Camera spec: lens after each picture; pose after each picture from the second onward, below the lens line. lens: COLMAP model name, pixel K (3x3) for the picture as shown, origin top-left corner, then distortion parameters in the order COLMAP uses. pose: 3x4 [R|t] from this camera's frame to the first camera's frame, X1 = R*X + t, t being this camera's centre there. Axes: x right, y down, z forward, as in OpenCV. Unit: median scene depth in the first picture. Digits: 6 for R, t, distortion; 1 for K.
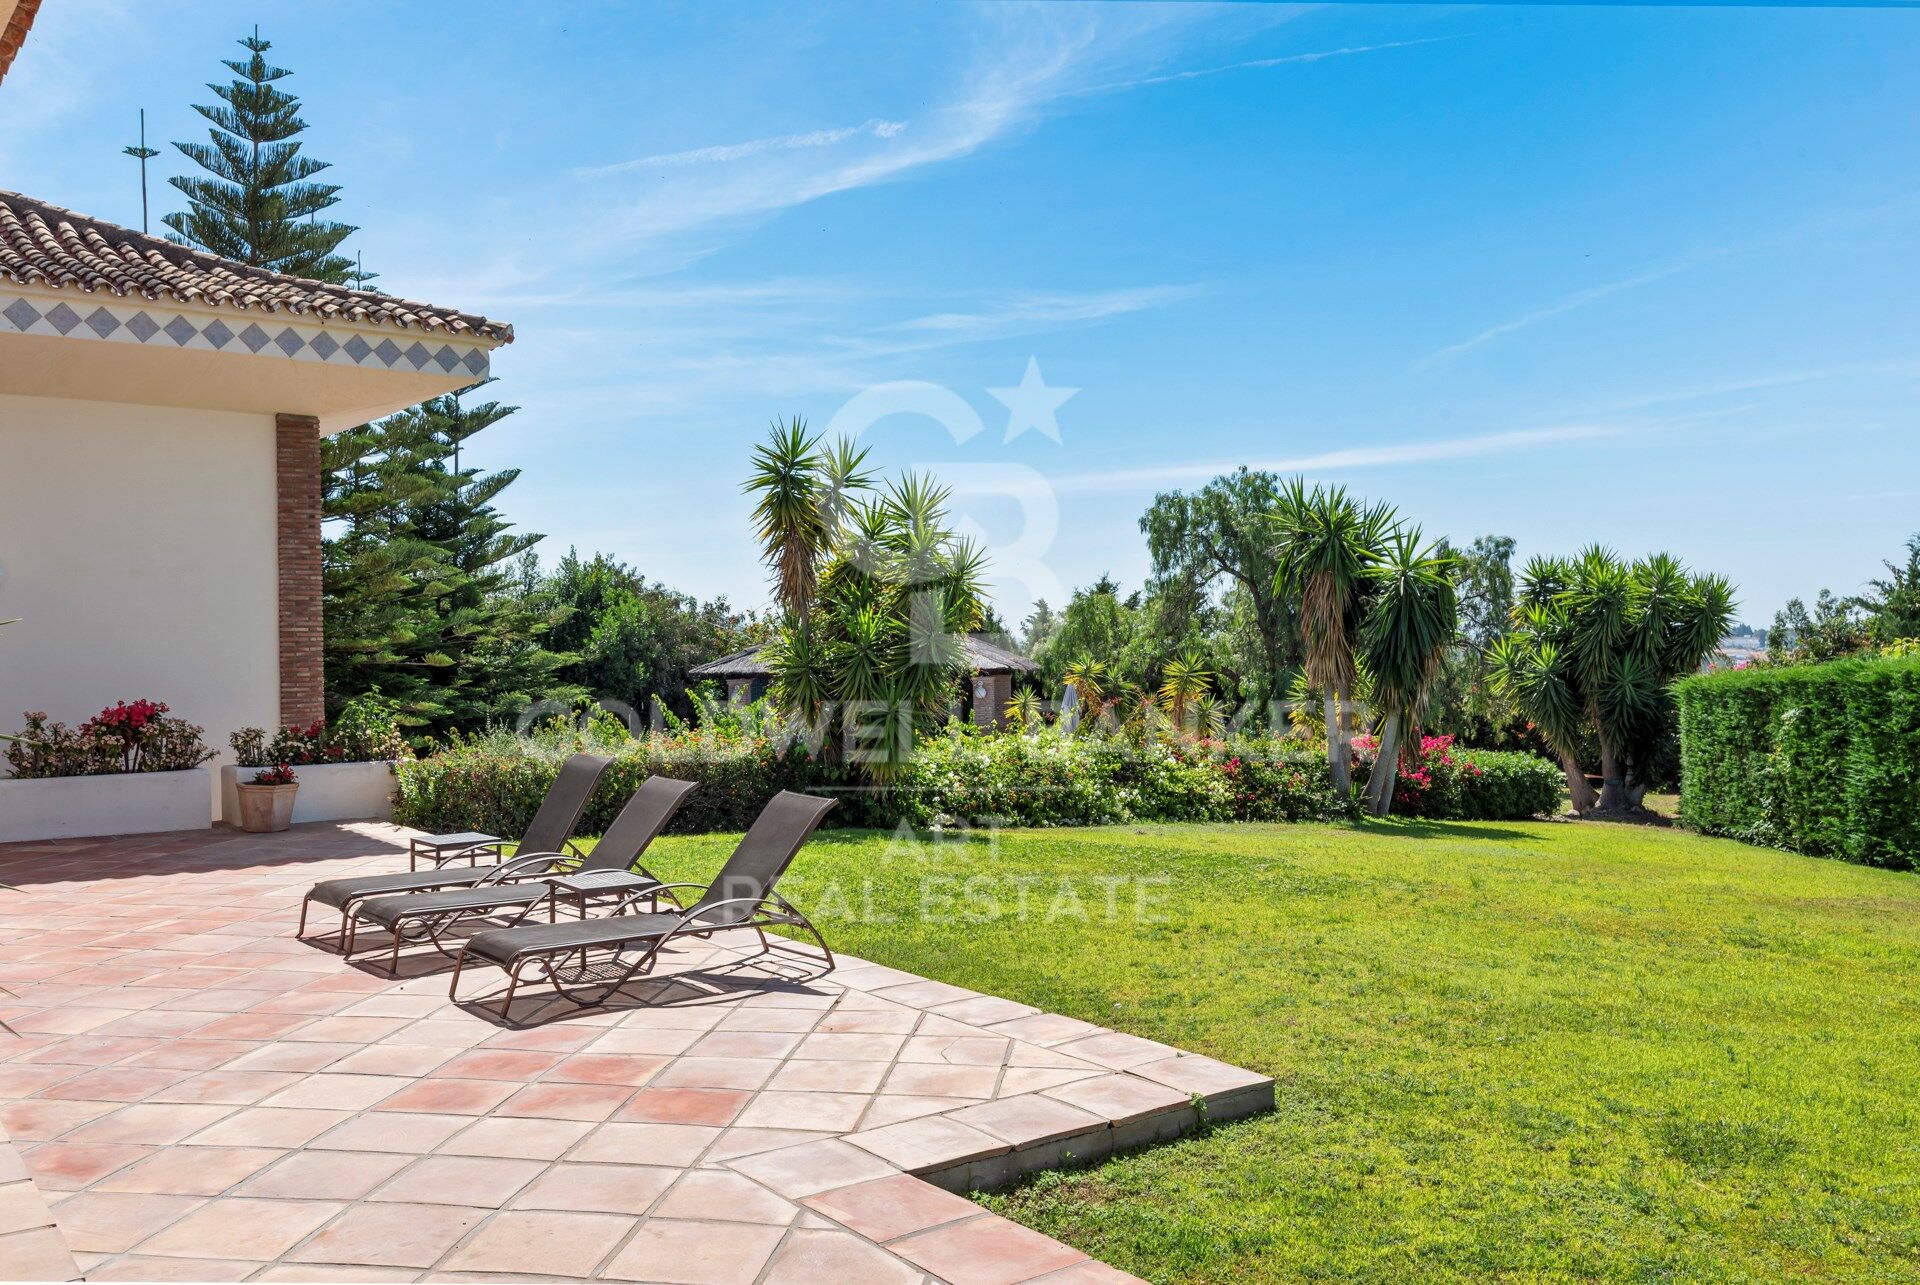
lens RADIAL K [[1574.7, 0, 970.9], [0, 1574.7, 658.0], [0, 0, 1]] dist [0.008219, -0.015572]
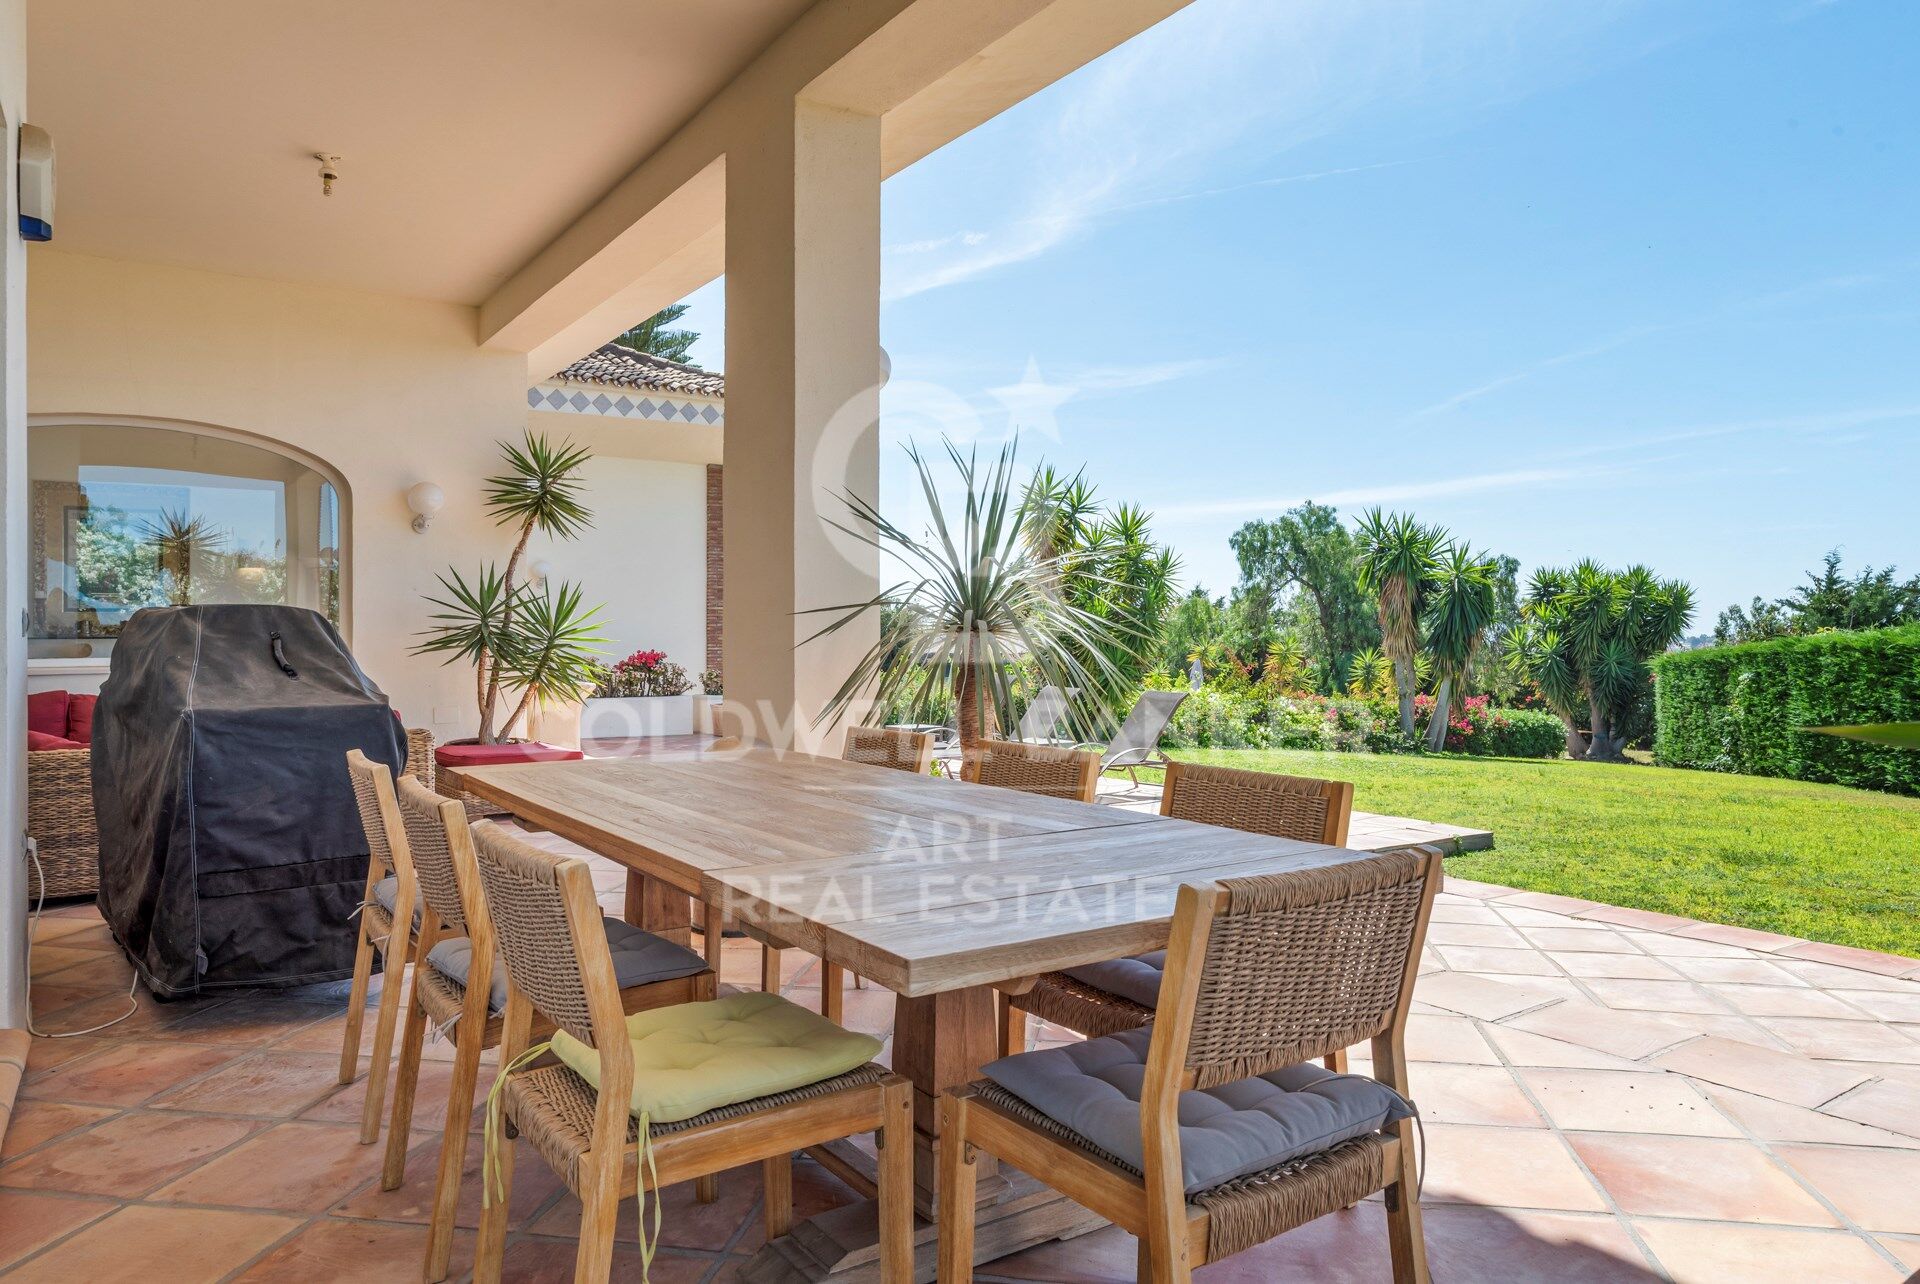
lens RADIAL K [[1280.3, 0, 941.5], [0, 1280.3, 644.6], [0, 0, 1]] dist [-0.021064, 0.004611]
pose [[0.997886, 0.004819, -0.064807, -0.097350], [-0.005676, 0.999899, -0.013034, 0.022008], [0.064737, 0.013374, 0.997813, -0.139901]]
